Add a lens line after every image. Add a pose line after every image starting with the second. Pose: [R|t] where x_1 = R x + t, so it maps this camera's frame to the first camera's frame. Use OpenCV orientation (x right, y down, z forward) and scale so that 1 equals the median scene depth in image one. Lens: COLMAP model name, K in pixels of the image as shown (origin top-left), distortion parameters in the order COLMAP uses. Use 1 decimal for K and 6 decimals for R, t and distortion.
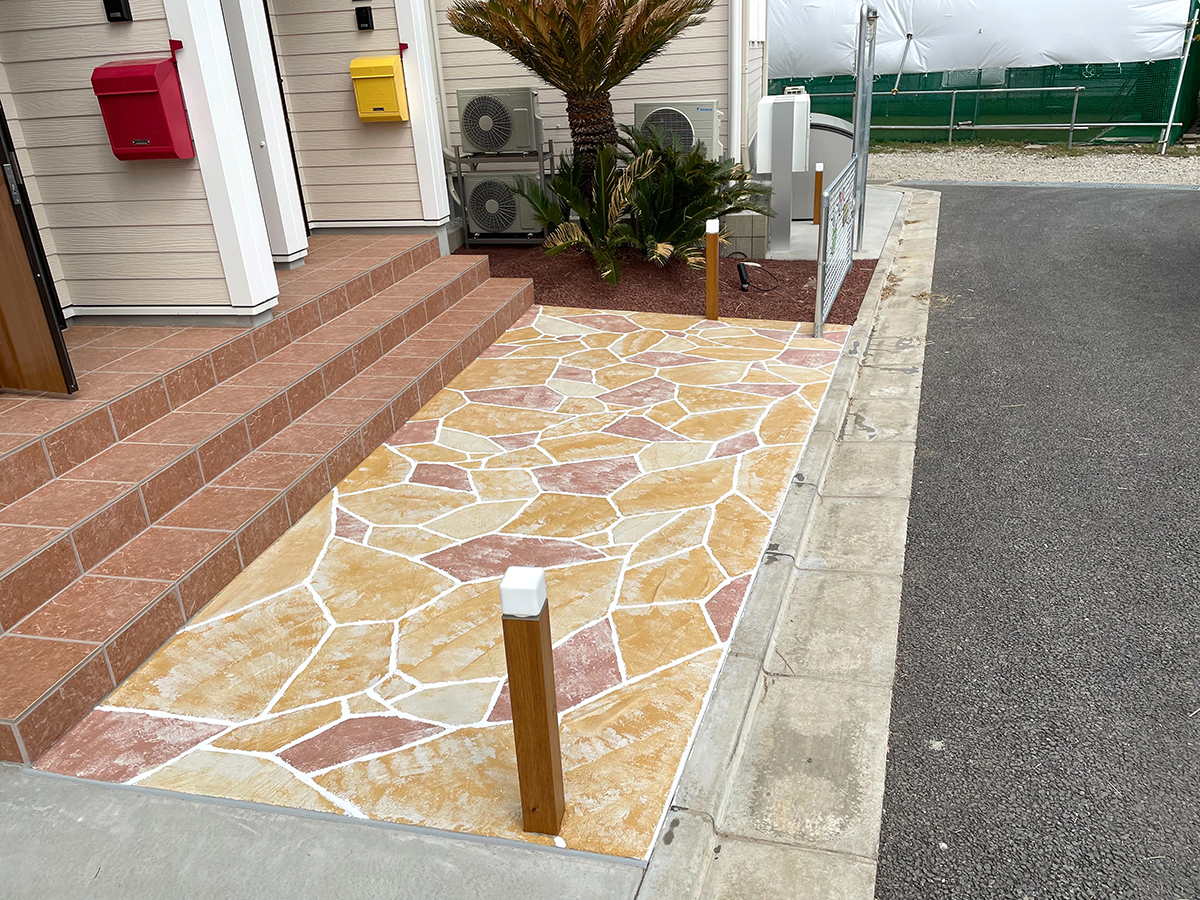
lens RADIAL K [[902.1, 0, 598.8], [0, 902.1, 448.2], [0, 0, 1]] dist [0.061046, -0.004287]
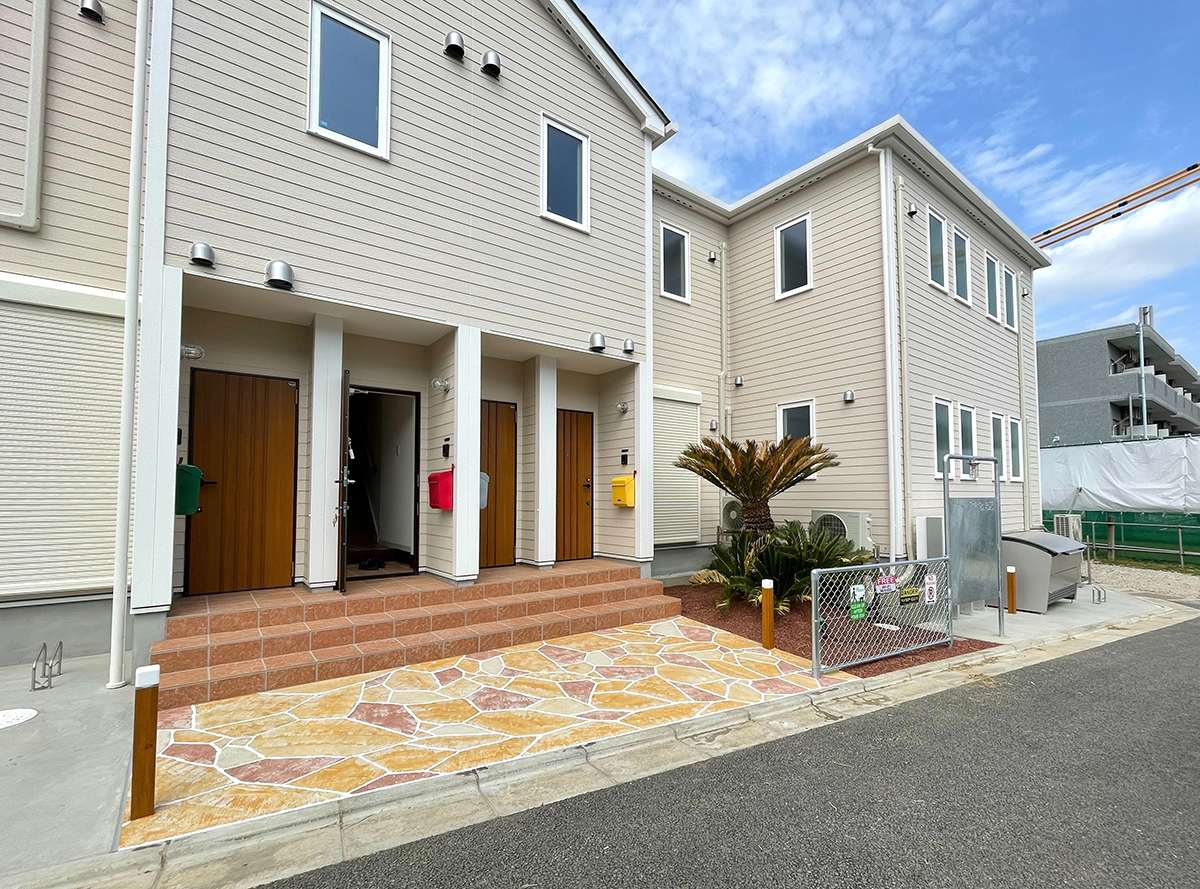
lens RADIAL K [[530.6, 0, 608.4], [0, 530.6, 469.0], [0, 0, 1]] dist [-0.008653, 0.000953]
pose [[0.768077, 0.023898, -0.639911, 0.595027], [-0.287702, 0.905645, -0.311503, -0.084703], [0.572088, 0.423362, 0.702481, 0.188946]]
